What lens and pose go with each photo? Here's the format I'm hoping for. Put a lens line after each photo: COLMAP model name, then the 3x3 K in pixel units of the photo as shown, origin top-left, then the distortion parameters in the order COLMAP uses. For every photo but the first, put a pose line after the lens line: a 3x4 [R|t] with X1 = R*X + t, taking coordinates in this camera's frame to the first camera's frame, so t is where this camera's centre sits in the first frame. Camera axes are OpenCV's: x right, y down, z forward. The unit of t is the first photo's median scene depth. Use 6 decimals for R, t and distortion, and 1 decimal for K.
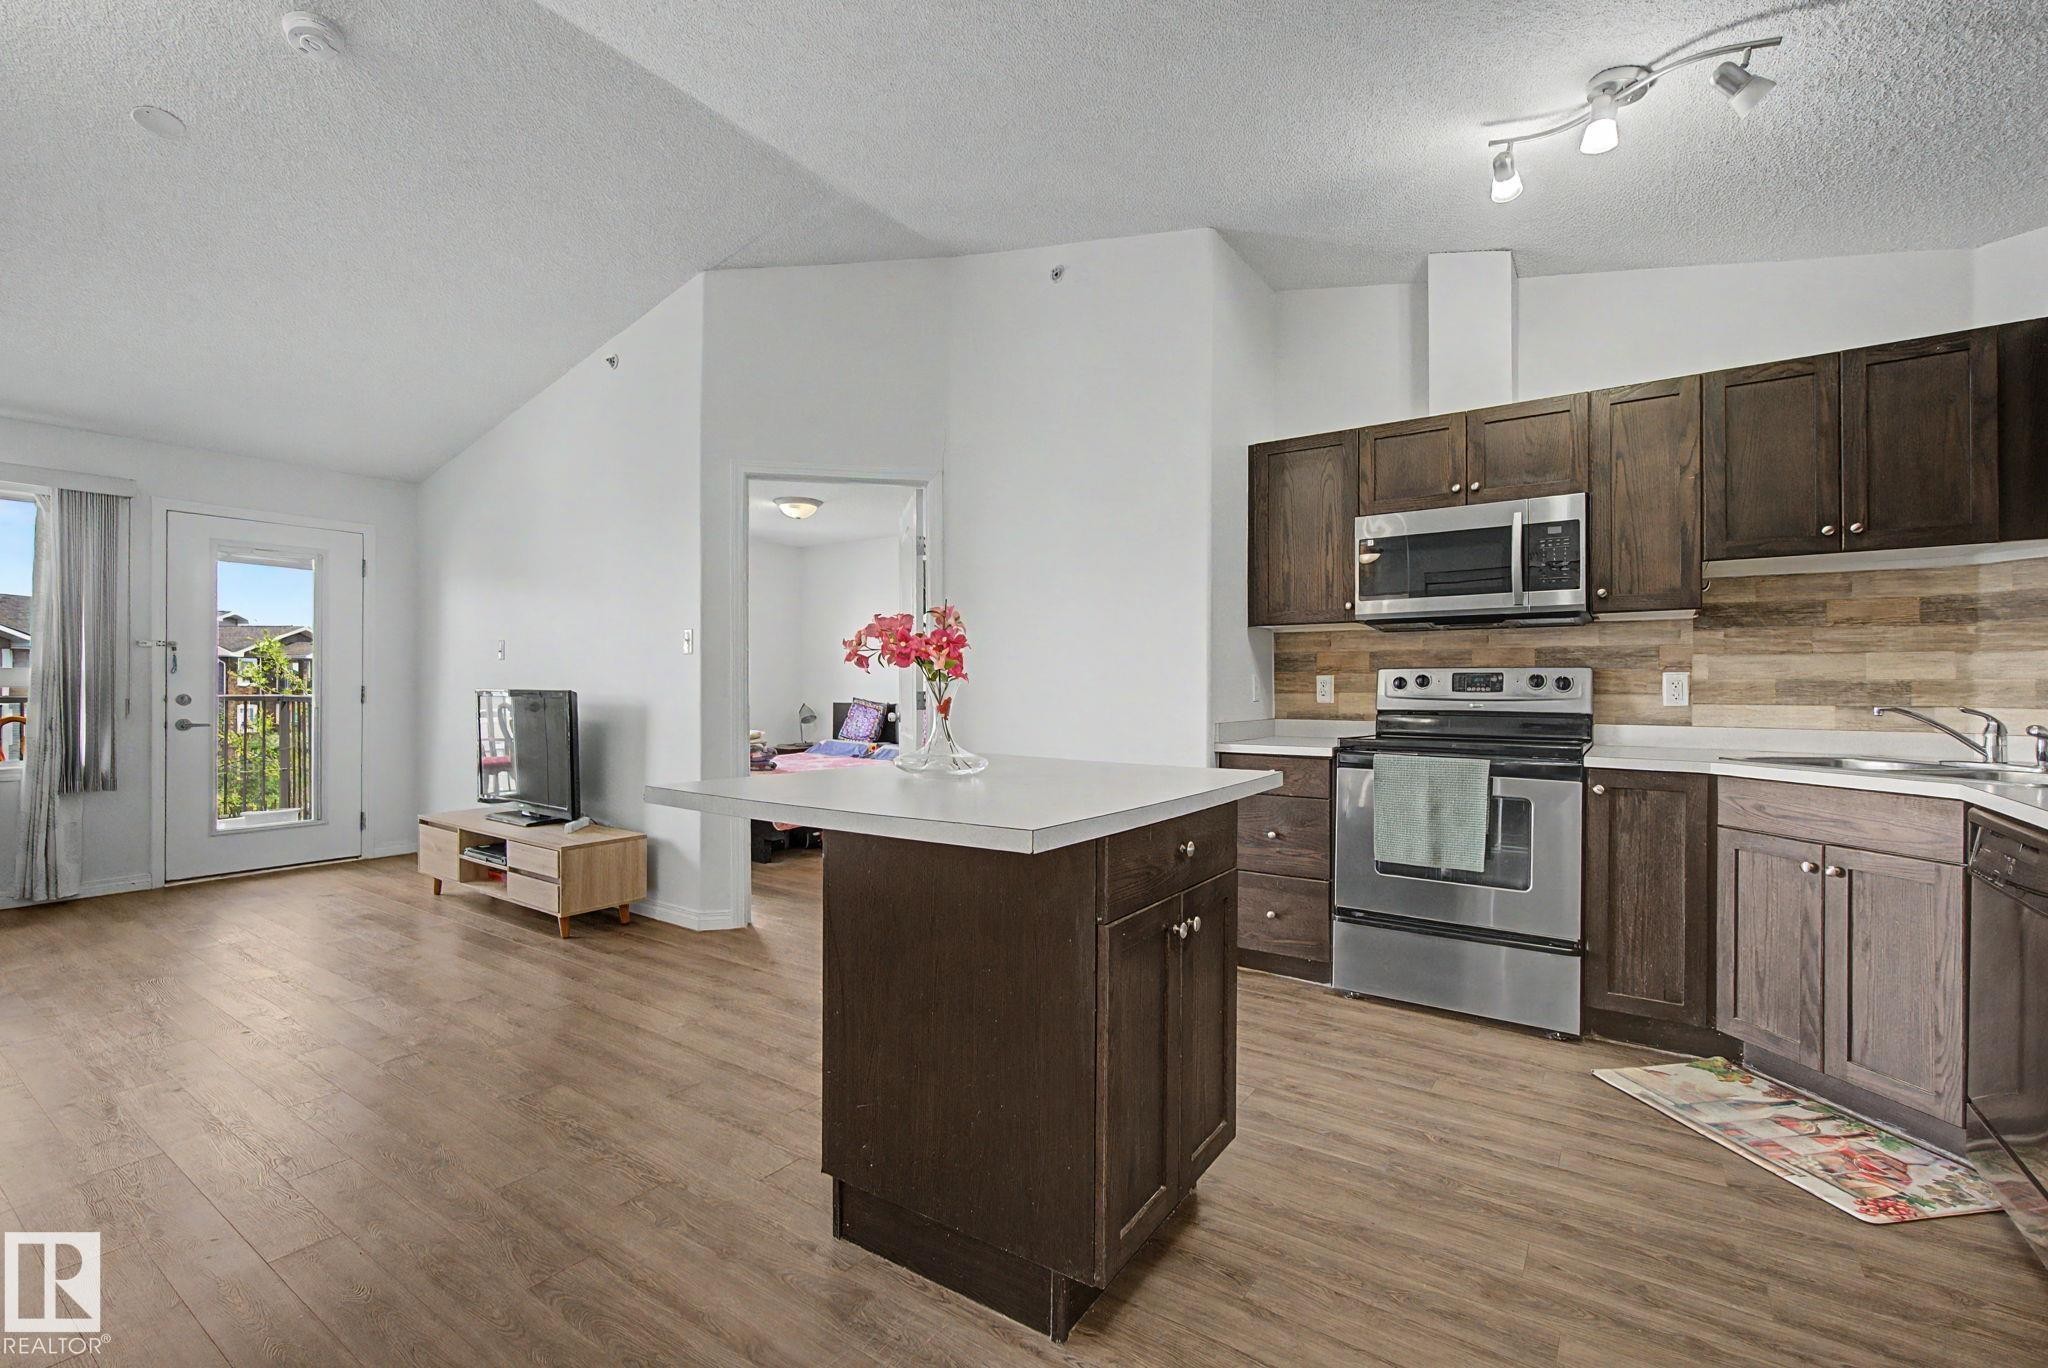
lens RADIAL K [[890.7, 0, 1011.8], [0, 890.7, 685.2], [0, 0, 1]] dist [-0.015886, 0.007451]
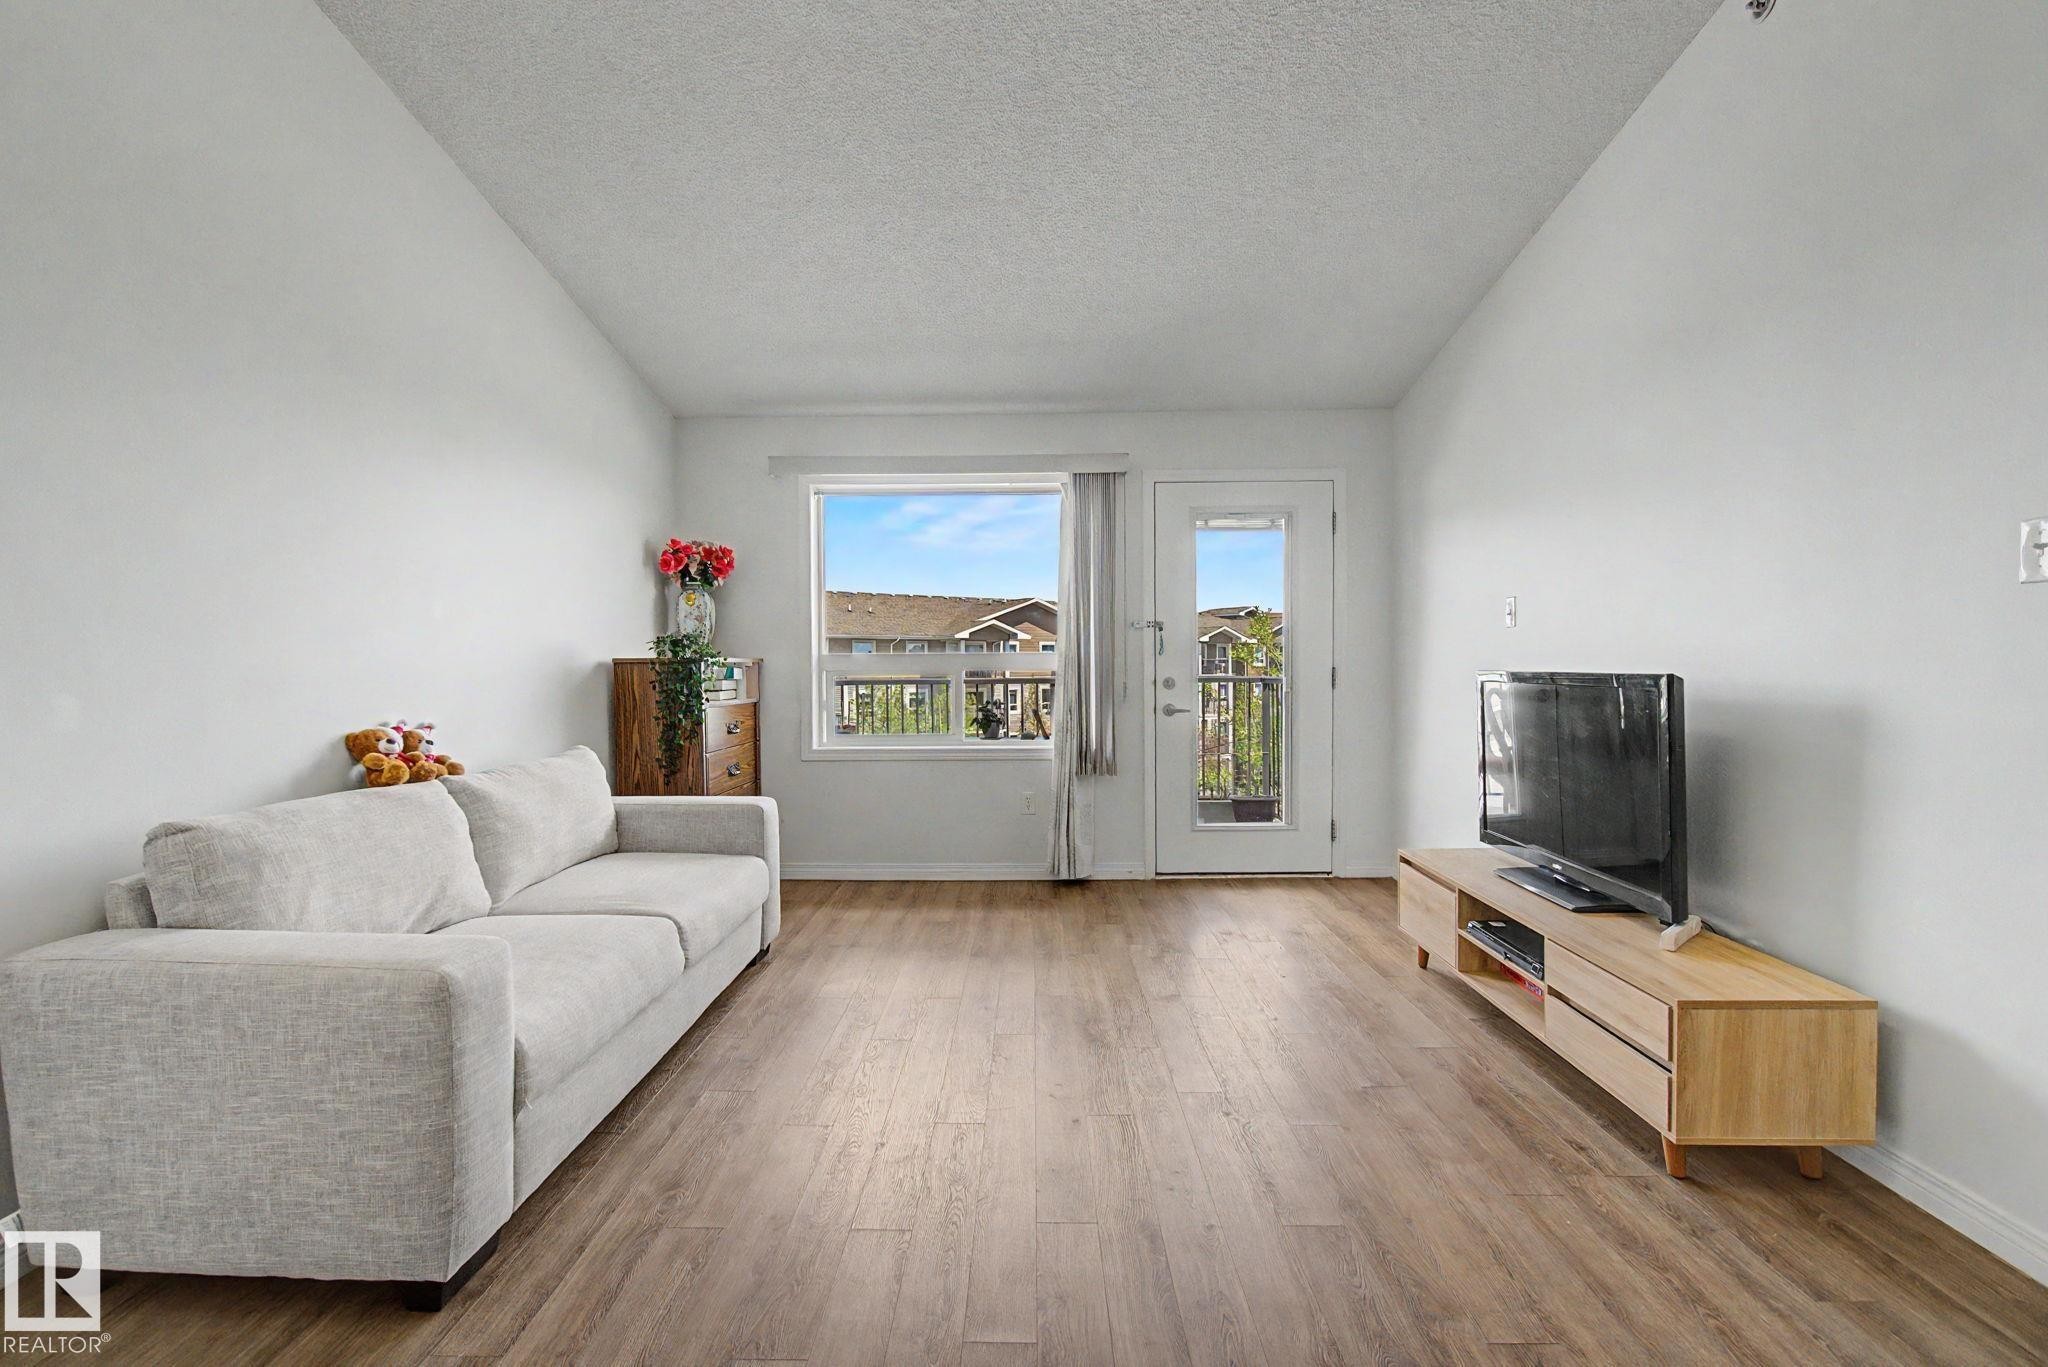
lens RADIAL K [[890.7, 0, 1011.8], [0, 890.7, 684.7], [0, 0, 1]] dist [-0.015886, 0.007451]
pose [[0.548607, 0.009438, -0.836027, -0.264657], [0.006782, 0.999853, 0.015738, 0.001815], [0.836053, -0.014304, 0.548463, 0.378385]]
